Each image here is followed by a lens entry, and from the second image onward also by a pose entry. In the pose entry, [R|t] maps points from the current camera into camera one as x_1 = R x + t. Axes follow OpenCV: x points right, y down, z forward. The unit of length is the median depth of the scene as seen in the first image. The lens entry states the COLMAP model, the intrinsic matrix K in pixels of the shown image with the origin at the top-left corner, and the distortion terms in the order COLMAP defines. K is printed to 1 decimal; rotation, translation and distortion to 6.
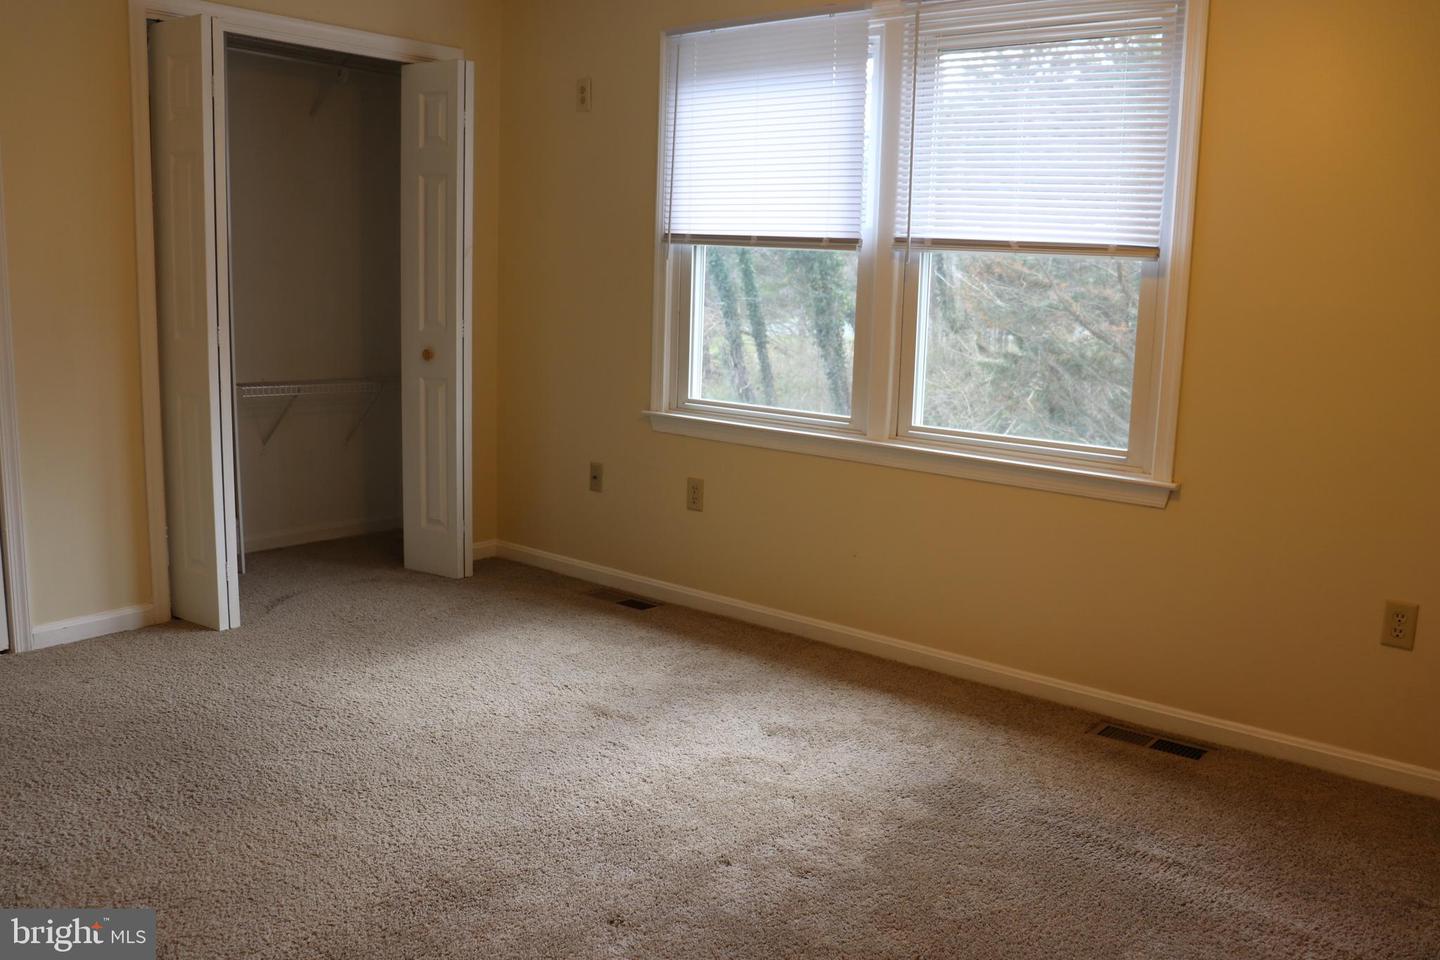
lens RADIAL K [[1192.0, 0, 720.0], [0, 1192.0, 480.0], [0, 0, 1]] dist [-0.176064, 0.154441]
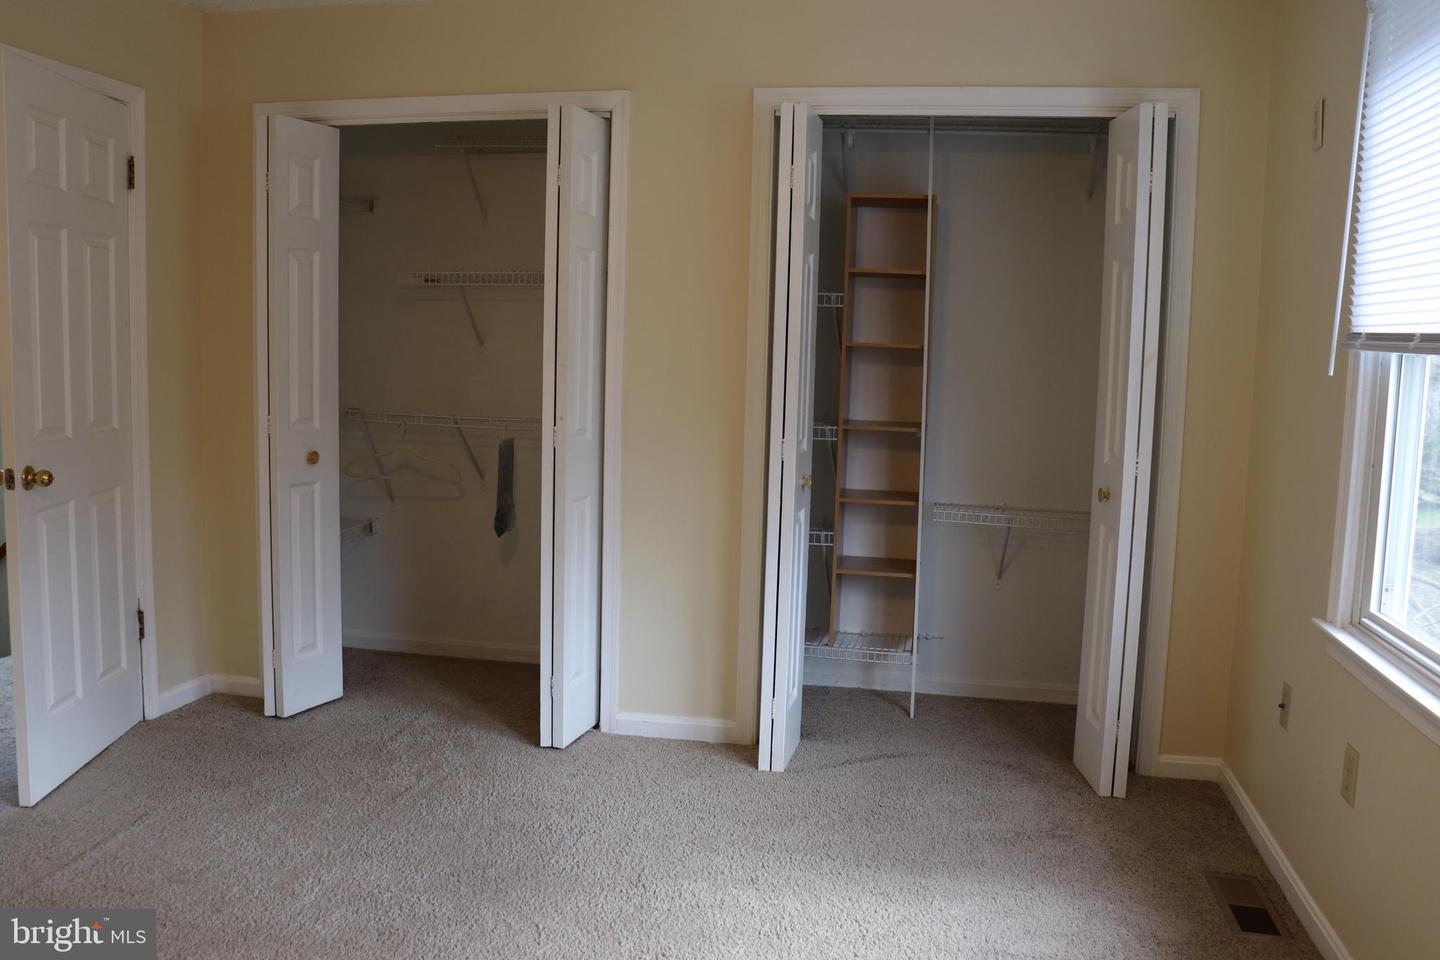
lens RADIAL K [[1192.0, 0, 720.0], [0, 1192.0, 480.0], [0, 0, 1]] dist [-0.176064, 0.154441]
pose [[0.470828, 0.081317, -0.878469, 0.340416], [-0.158204, 0.987384, 0.006607, -0.093553], [0.867924, 0.135866, 0.477753, 0.485276]]
